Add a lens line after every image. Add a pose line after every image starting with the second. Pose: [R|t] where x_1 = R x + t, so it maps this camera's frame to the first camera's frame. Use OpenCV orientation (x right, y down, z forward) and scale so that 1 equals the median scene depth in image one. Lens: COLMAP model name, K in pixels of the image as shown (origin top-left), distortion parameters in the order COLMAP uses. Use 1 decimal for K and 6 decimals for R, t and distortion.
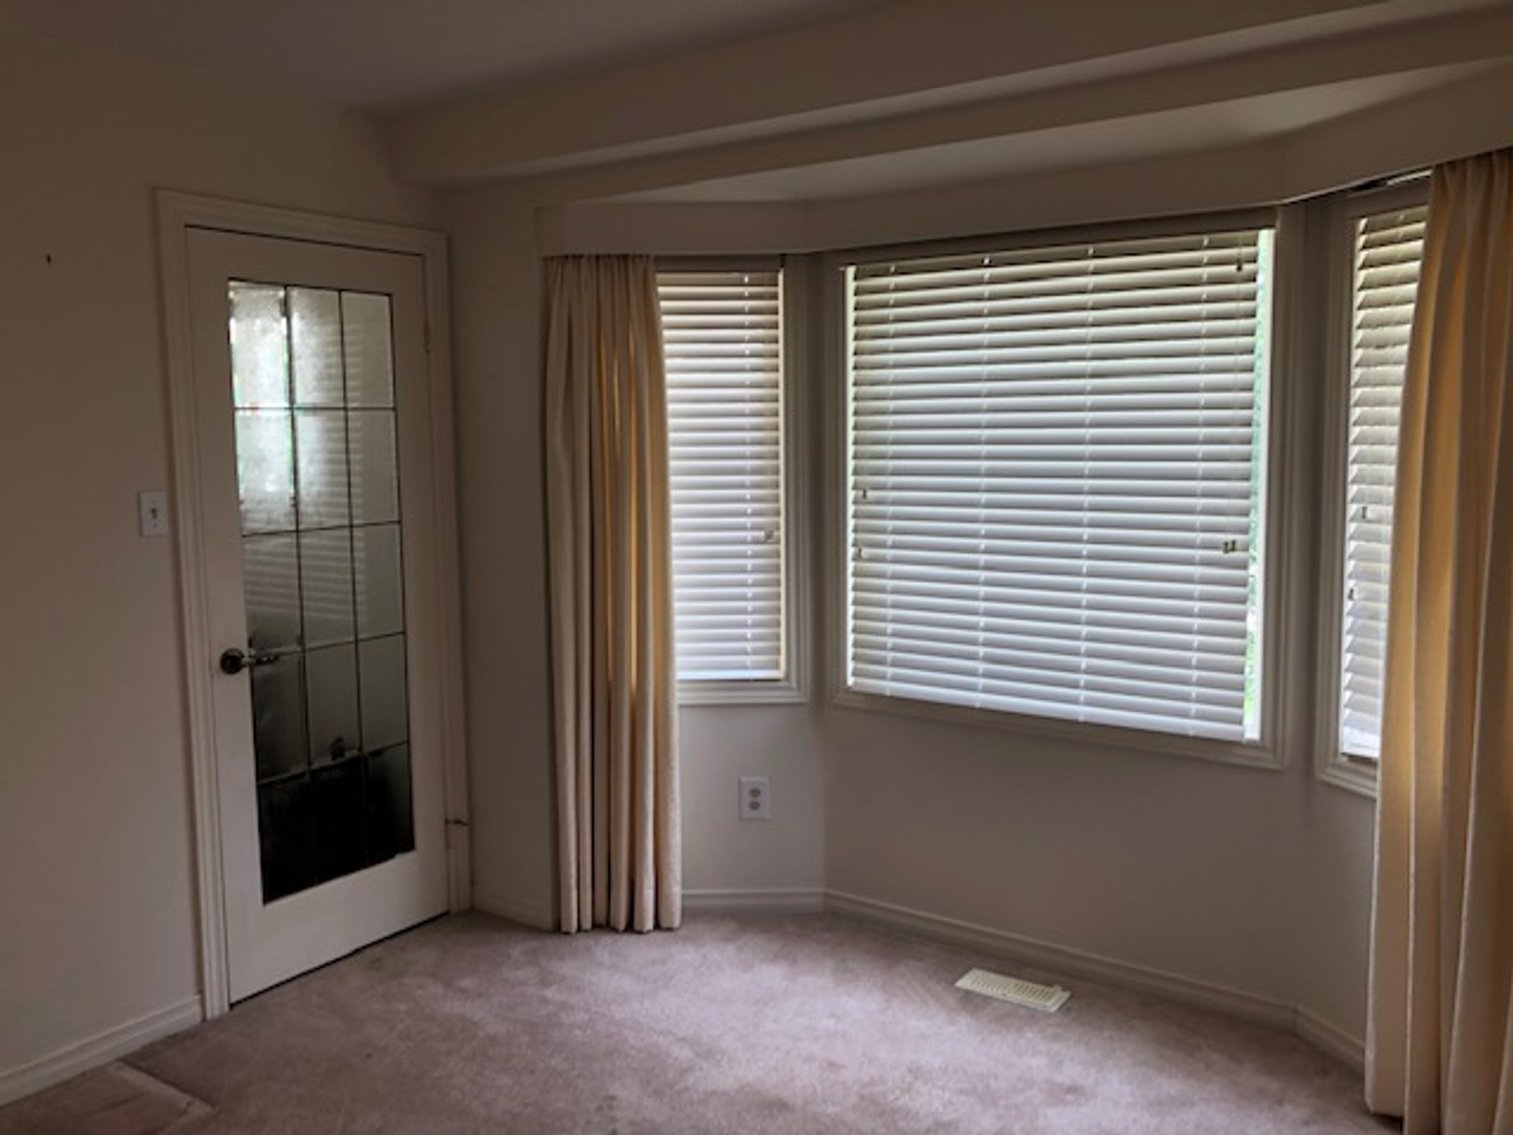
lens RADIAL K [[1261.0, 0, 756.5], [0, 1261.0, 567.5], [0, 0, 1]] dist [0.095292, -0.106452]
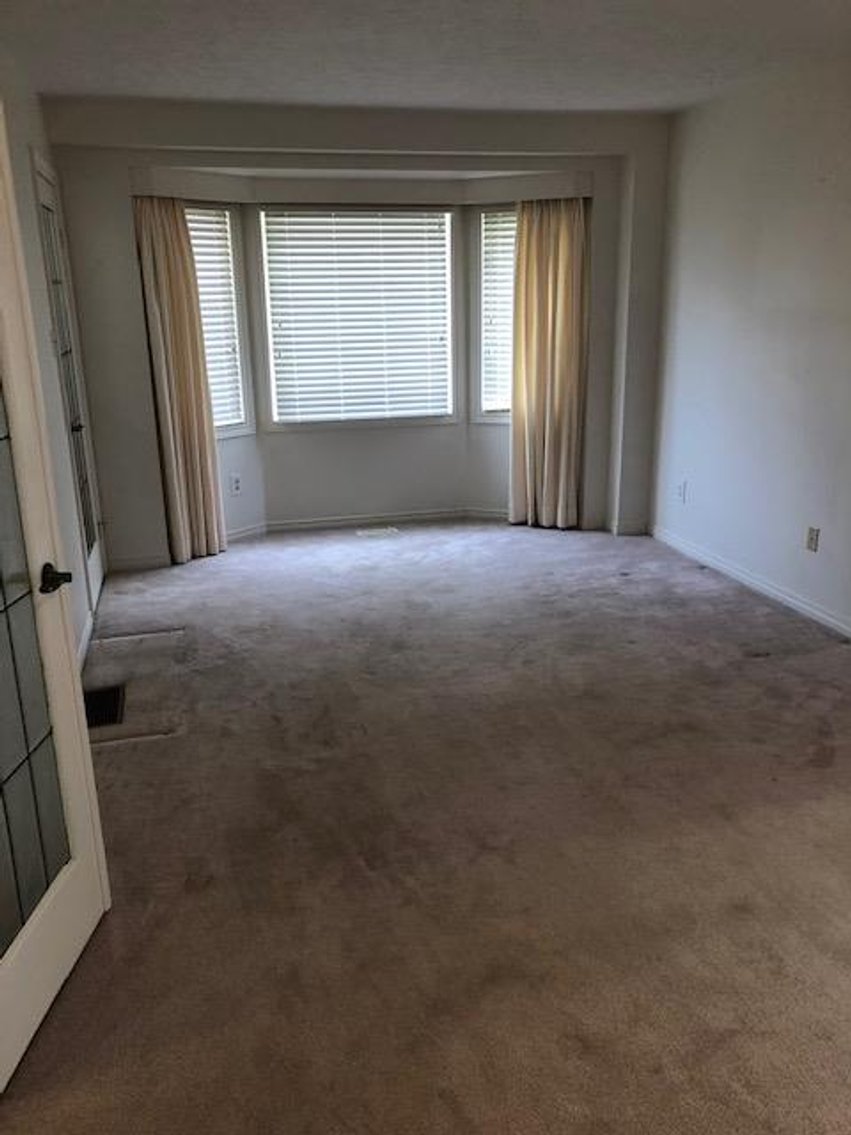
lens RADIAL K [[946.0, 0, 425.5], [0, 946.0, 567.5], [0, 0, 1]] dist [0.095292, -0.106452]
pose [[0.649008, -0.219553, 0.728413, -1.016551], [0.097658, 0.973574, 0.206436, 0.029872], [-0.754488, -0.062843, 0.653299, -0.246848]]
